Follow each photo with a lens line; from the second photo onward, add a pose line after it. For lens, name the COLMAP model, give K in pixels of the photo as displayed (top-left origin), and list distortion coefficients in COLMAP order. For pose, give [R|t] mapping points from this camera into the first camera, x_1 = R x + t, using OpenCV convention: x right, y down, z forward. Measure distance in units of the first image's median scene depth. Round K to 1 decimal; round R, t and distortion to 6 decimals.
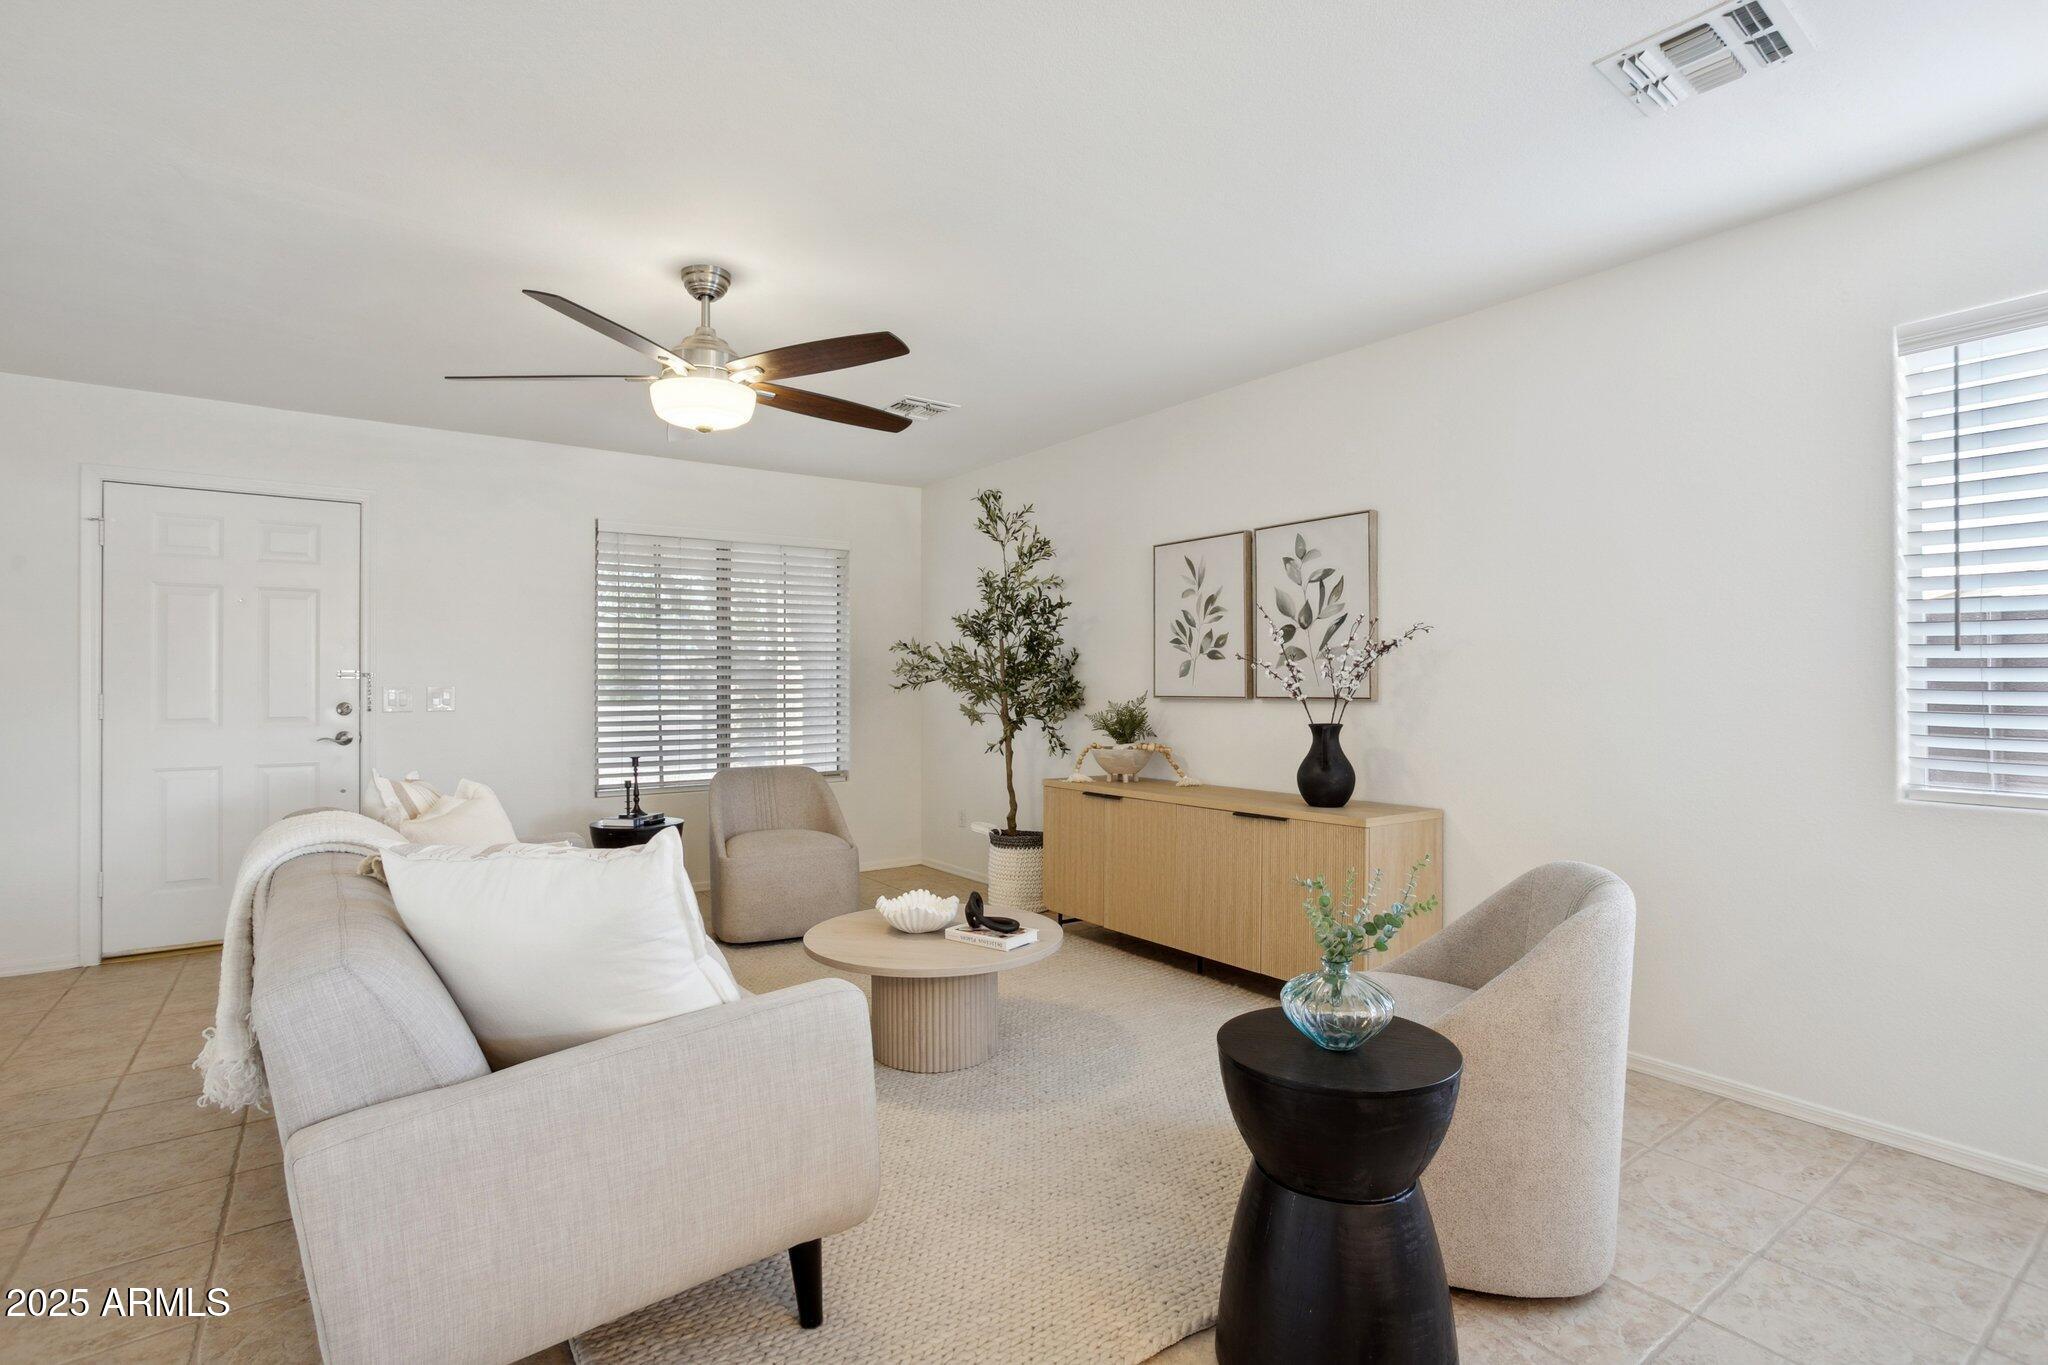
lens RADIAL K [[972.6, 0, 1027.1], [0, 972.6, 682.5], [0, 0, 1]] dist [-0.003487, 0.001317]
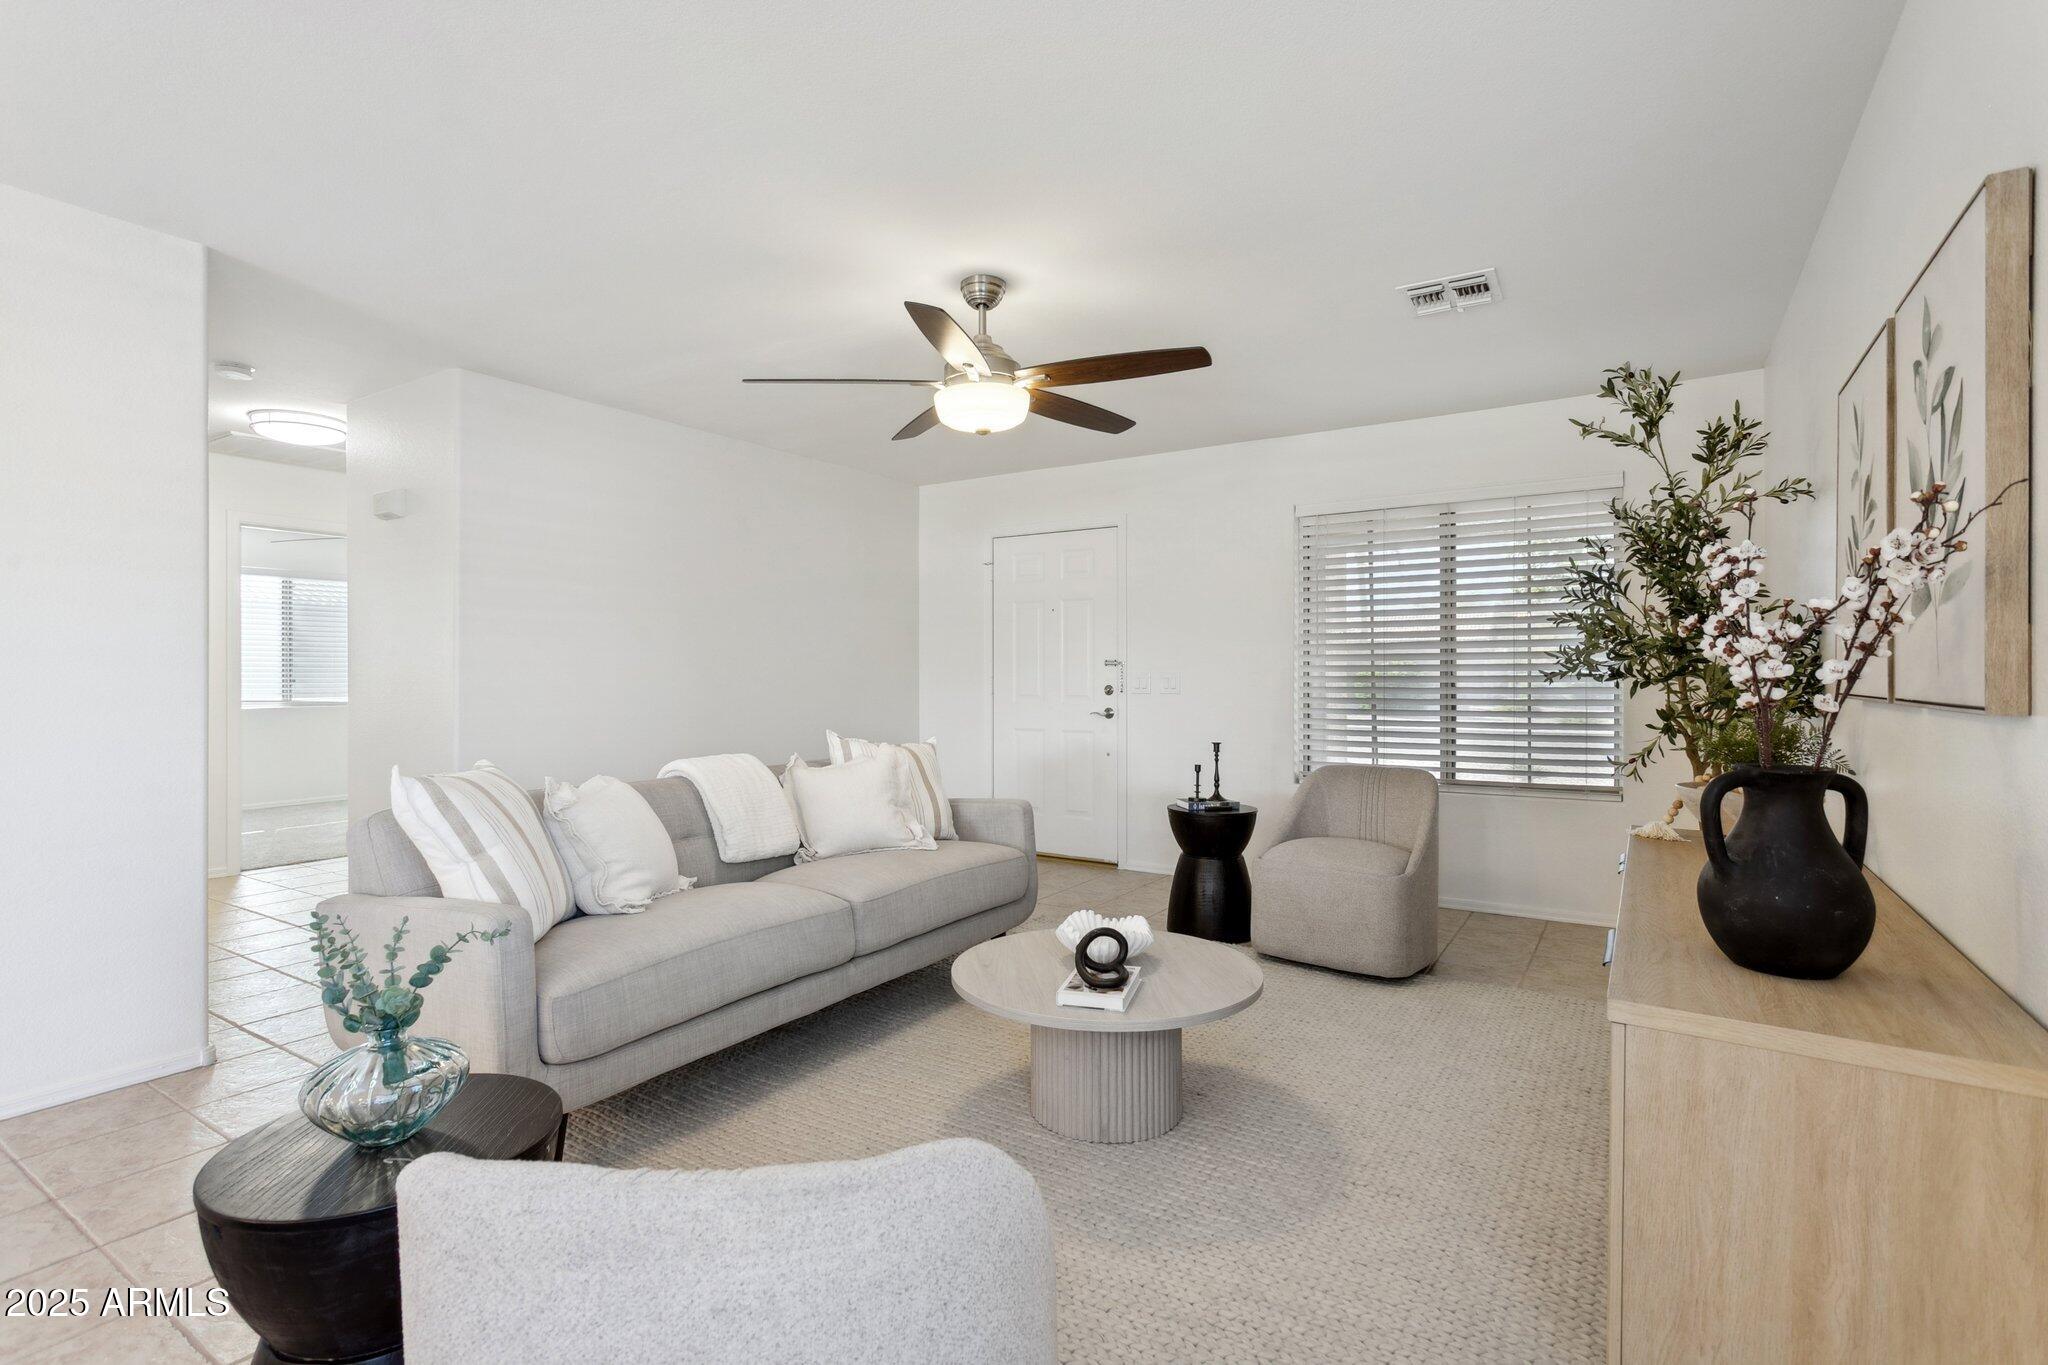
lens RADIAL K [[972.6, 0, 995.4], [0, 972.6, 685.1], [0, 0, 1]] dist [-0.003487, 0.001317]
pose [[0.357353, 0.012356, -0.933888, 0.483289], [0.005125, 0.999871, 0.015190, 0.000245], [0.933956, -0.010214, 0.357243, 0.457555]]
